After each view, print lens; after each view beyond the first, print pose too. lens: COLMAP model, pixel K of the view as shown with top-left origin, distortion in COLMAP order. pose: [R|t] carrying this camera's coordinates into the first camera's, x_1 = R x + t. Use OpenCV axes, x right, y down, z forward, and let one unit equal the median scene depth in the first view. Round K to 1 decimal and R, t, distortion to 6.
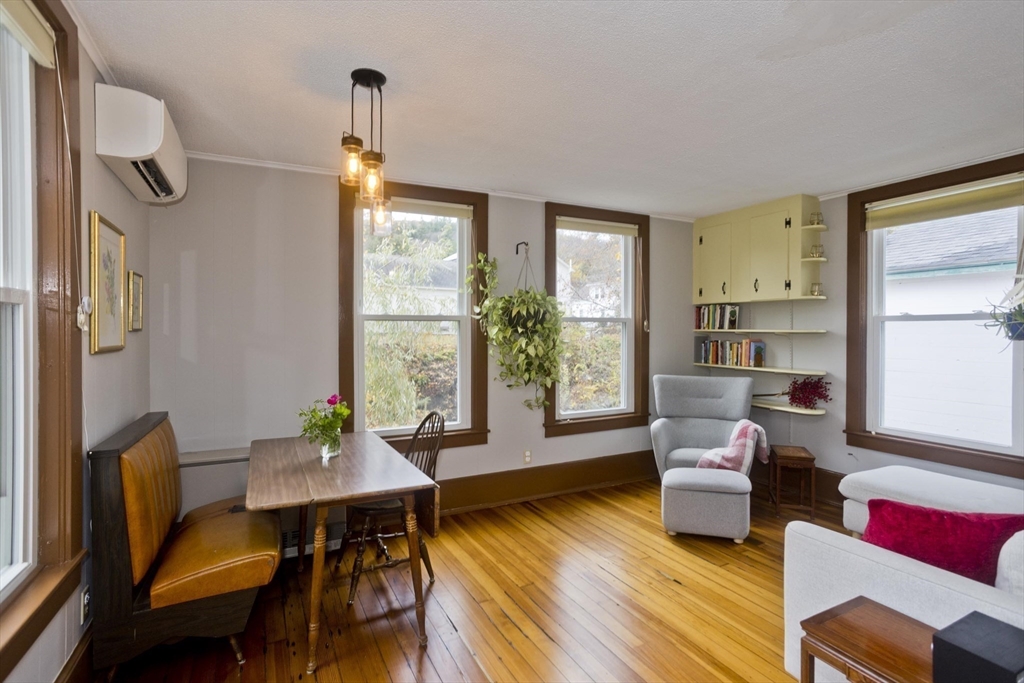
lens RADIAL K [[503.8, 0, 510.2], [0, 503.8, 329.5], [0, 0, 1]] dist [-0.064314, 0.035318]
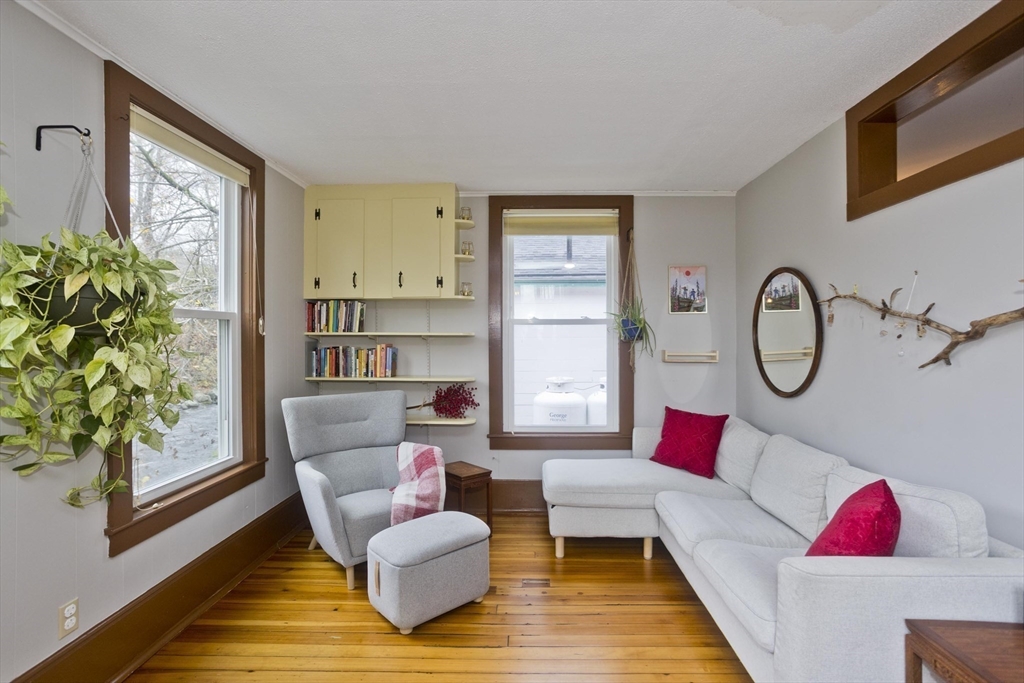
lens RADIAL K [[501.6, 0, 525.5], [0, 501.6, 335.8], [0, 0, 1]] dist [-0.058087, 0.031599]
pose [[0.465589, -0.000731, 0.885001, -0.155626], [-0.000254, 1.000000, 0.000959, 0.005349], [-0.885001, -0.000672, 0.465589, 0.434577]]
